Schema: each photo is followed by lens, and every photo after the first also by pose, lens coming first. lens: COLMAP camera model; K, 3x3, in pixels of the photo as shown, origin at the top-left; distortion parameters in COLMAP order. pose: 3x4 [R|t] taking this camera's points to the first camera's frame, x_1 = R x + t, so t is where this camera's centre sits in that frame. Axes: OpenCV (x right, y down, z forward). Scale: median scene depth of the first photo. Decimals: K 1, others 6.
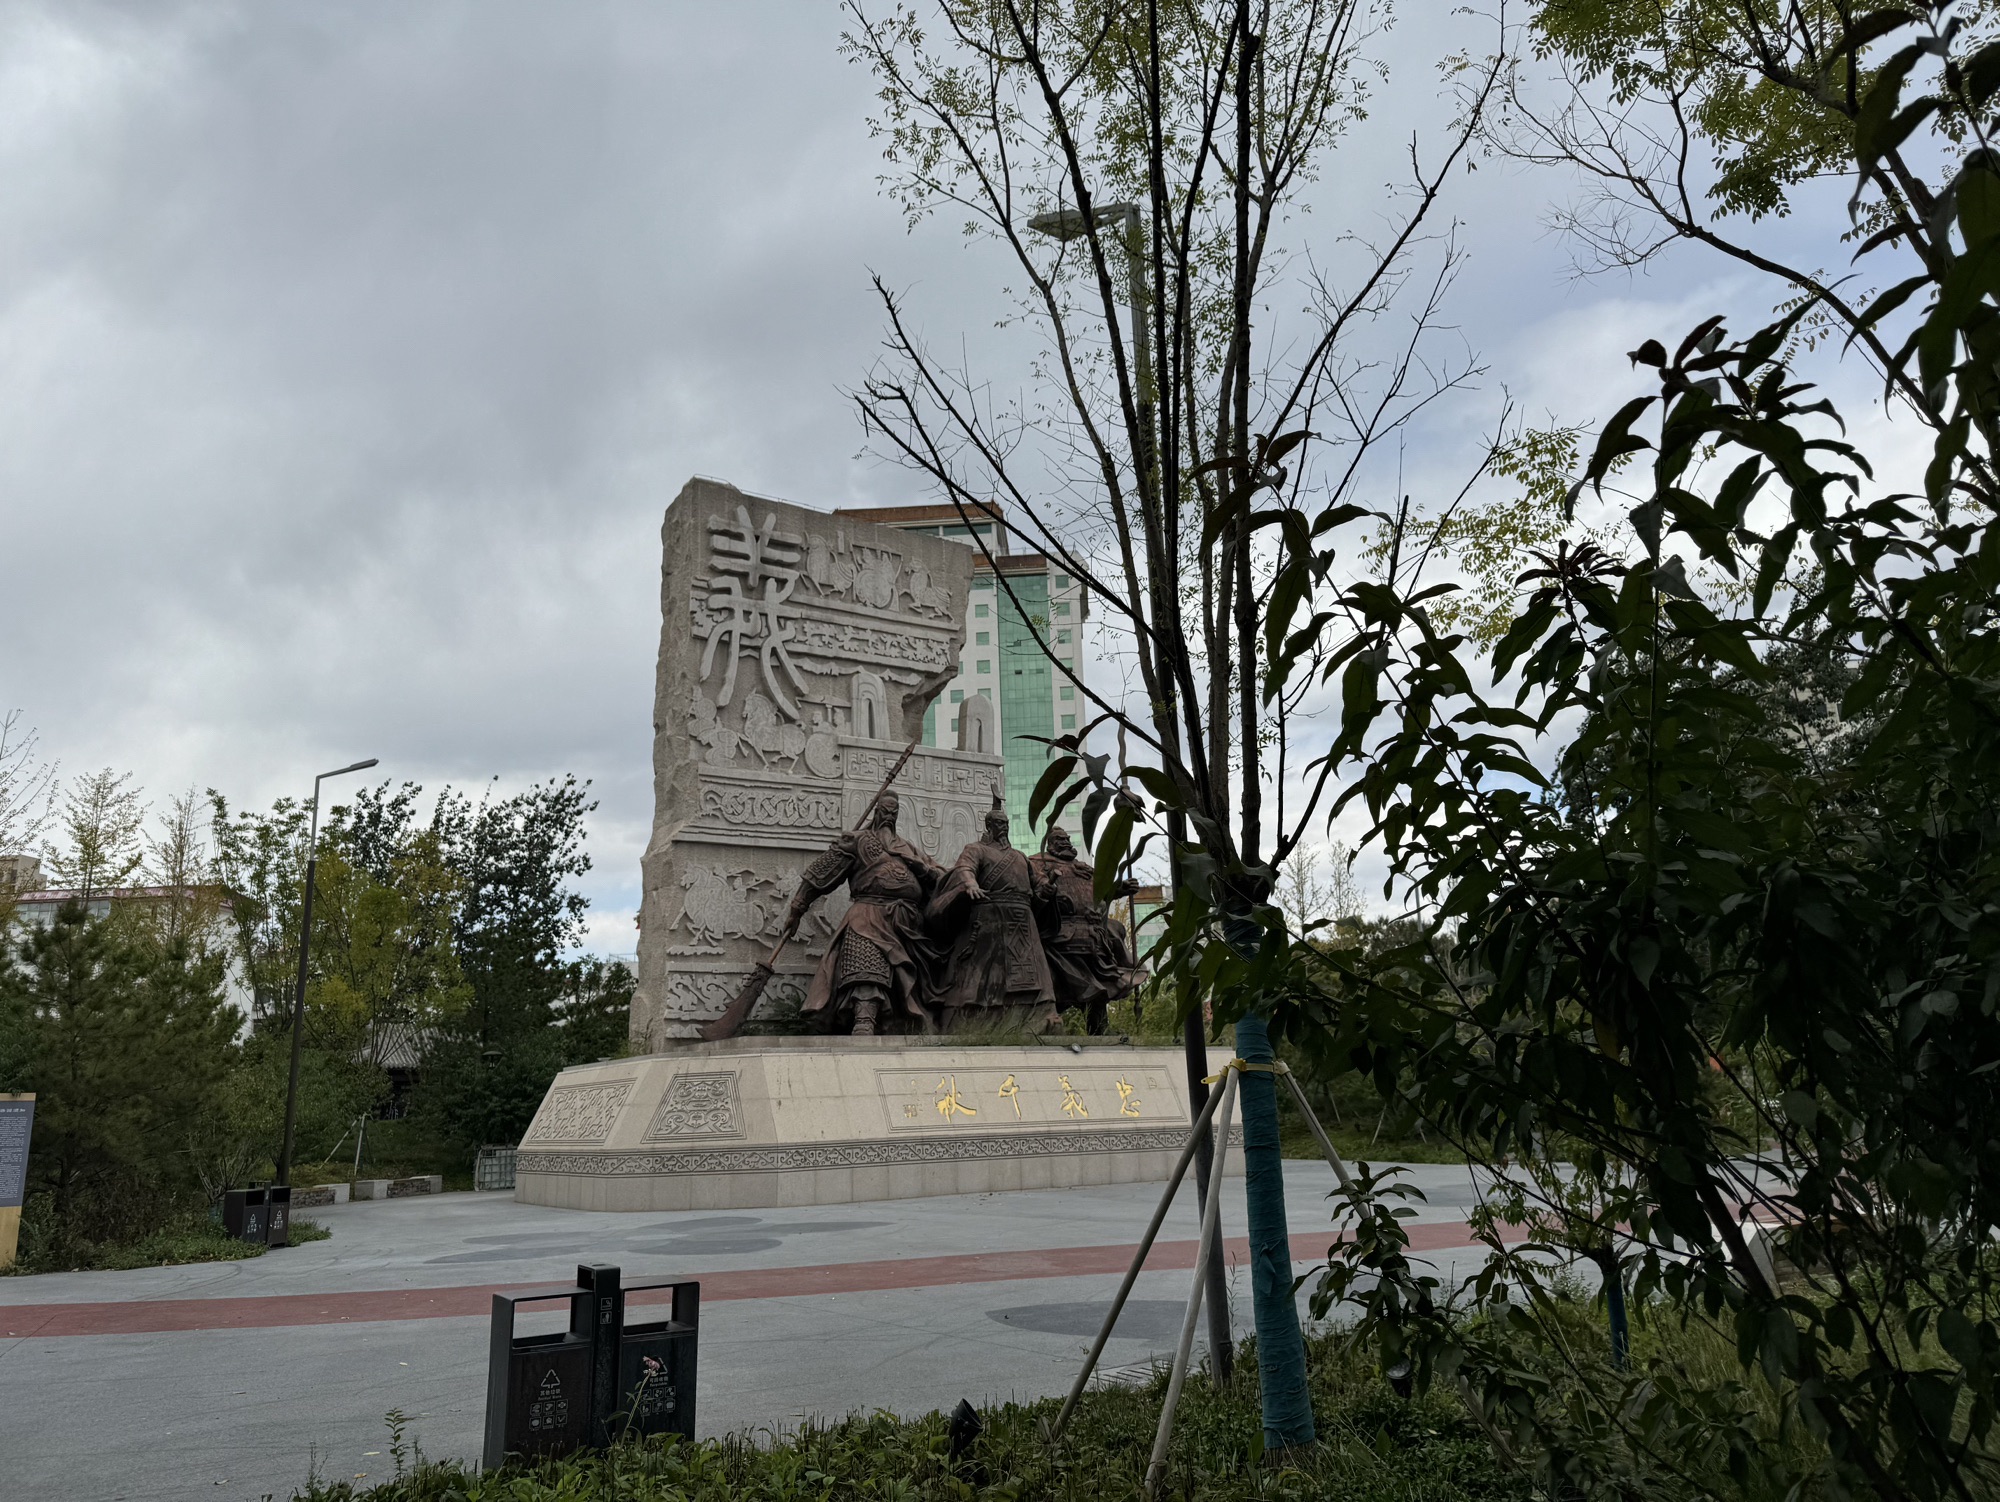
lens RADIAL K [[1389.0, 0, 1000.0], [0, 1389.0, 751.0], [0, 0, 1]] dist [0.158671, -0.328199]
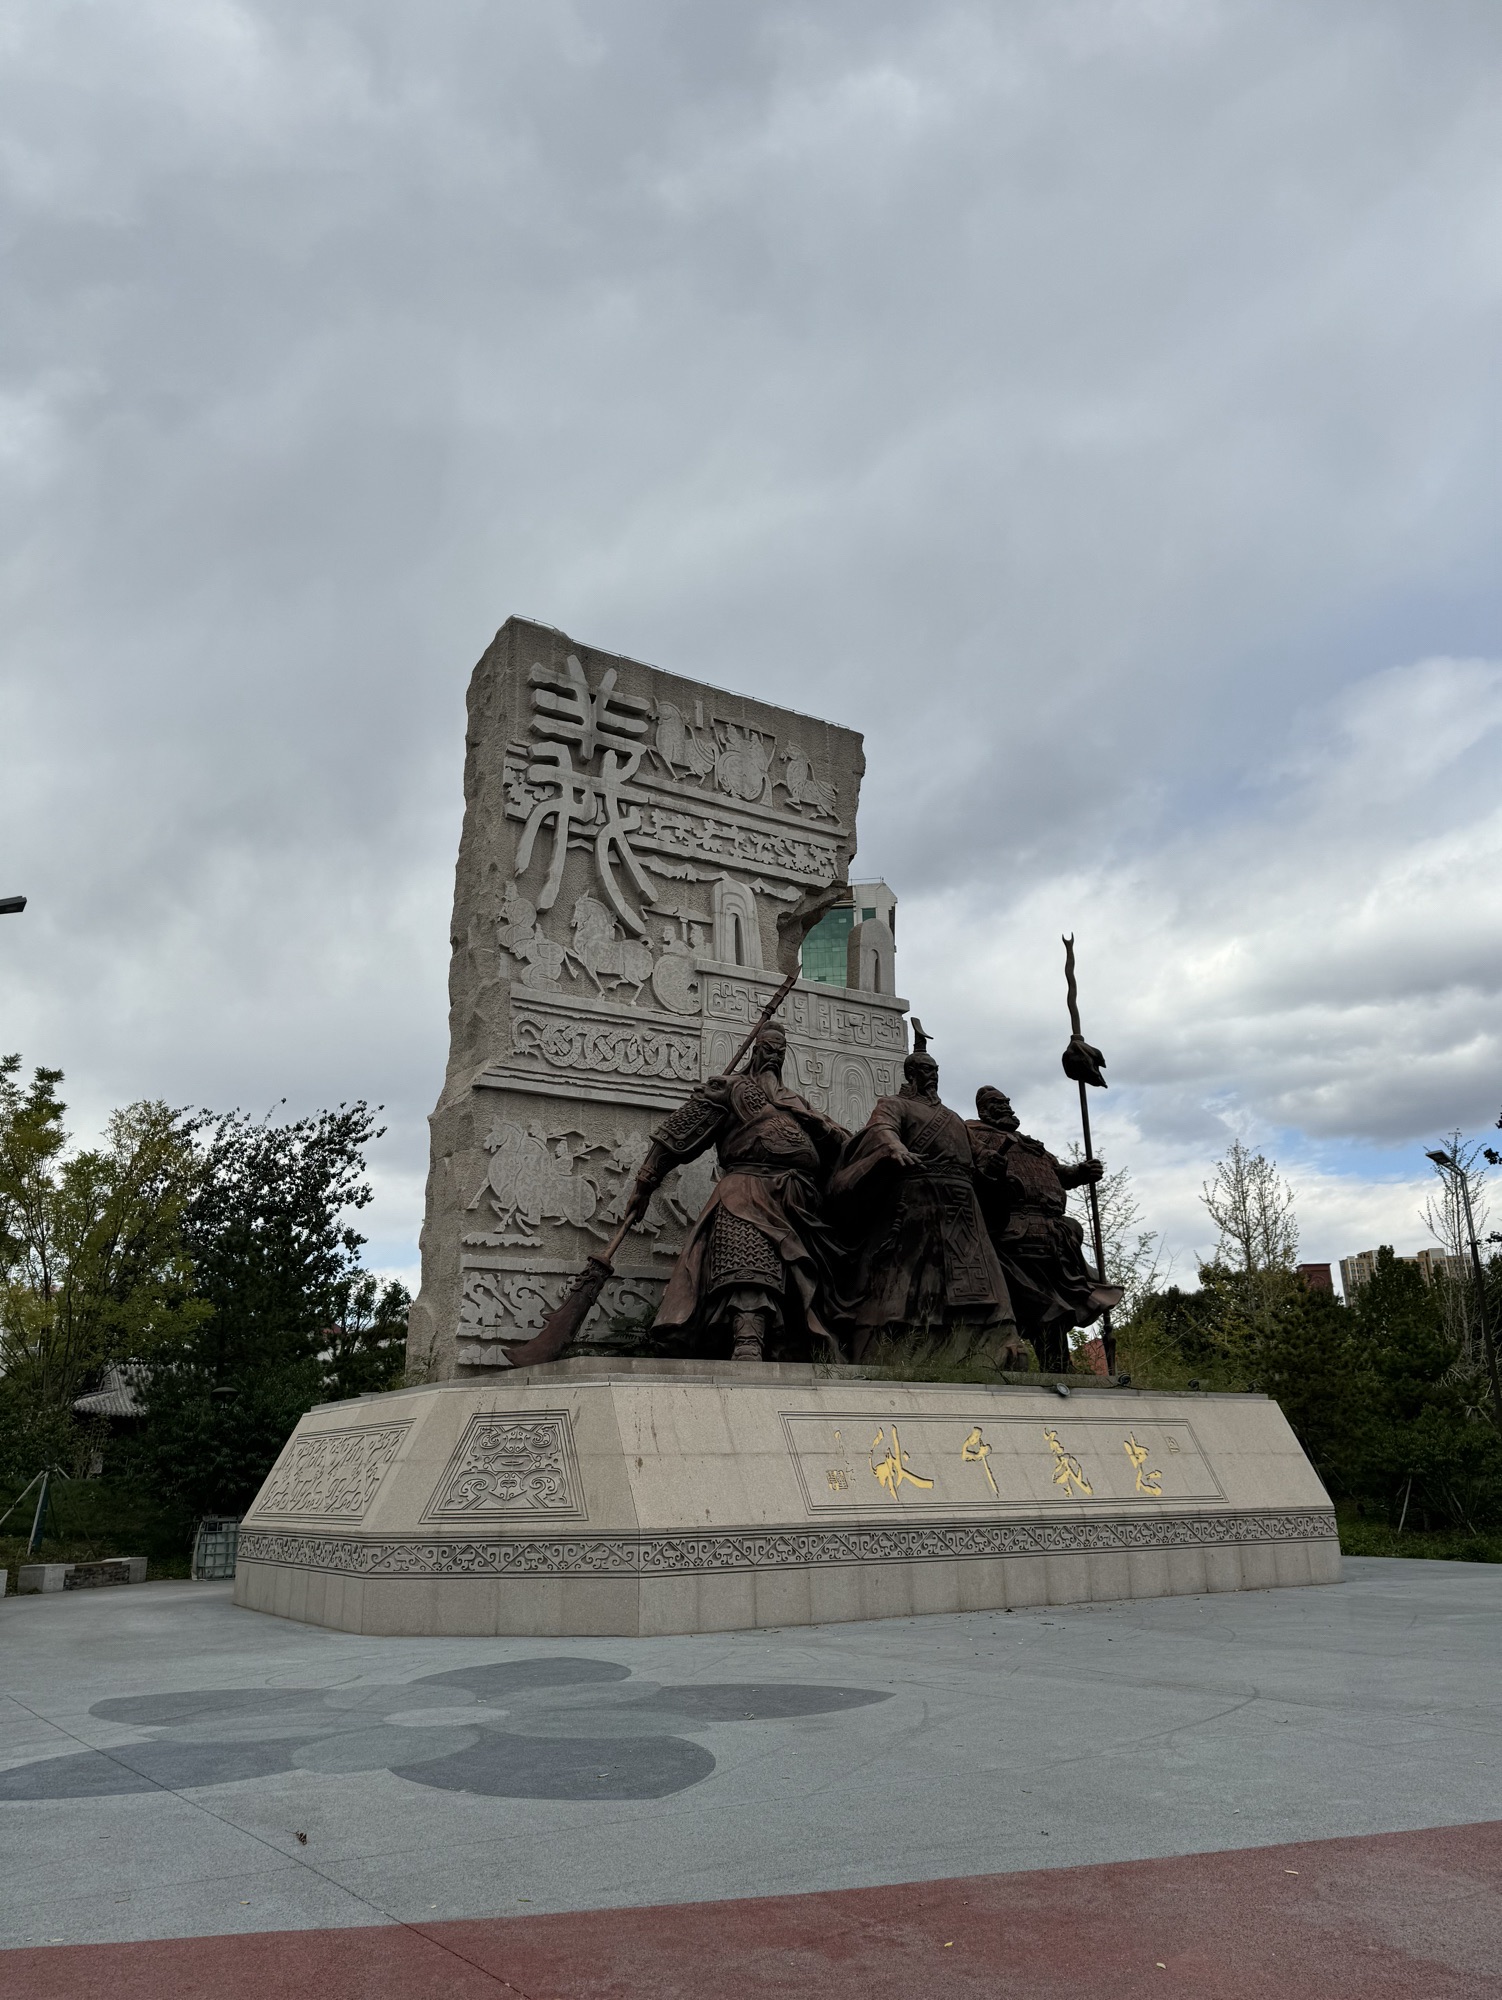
lens RADIAL K [[1389.0, 0, 751.0], [0, 1389.0, 1000.0], [0, 0, 1]] dist [0.158671, -0.328199]
pose [[0.999645, 0.007420, -0.025571, -0.071557], [-0.009391, 0.996922, -0.077835, 0.072313], [0.024915, 0.078047, 0.996638, 0.277504]]
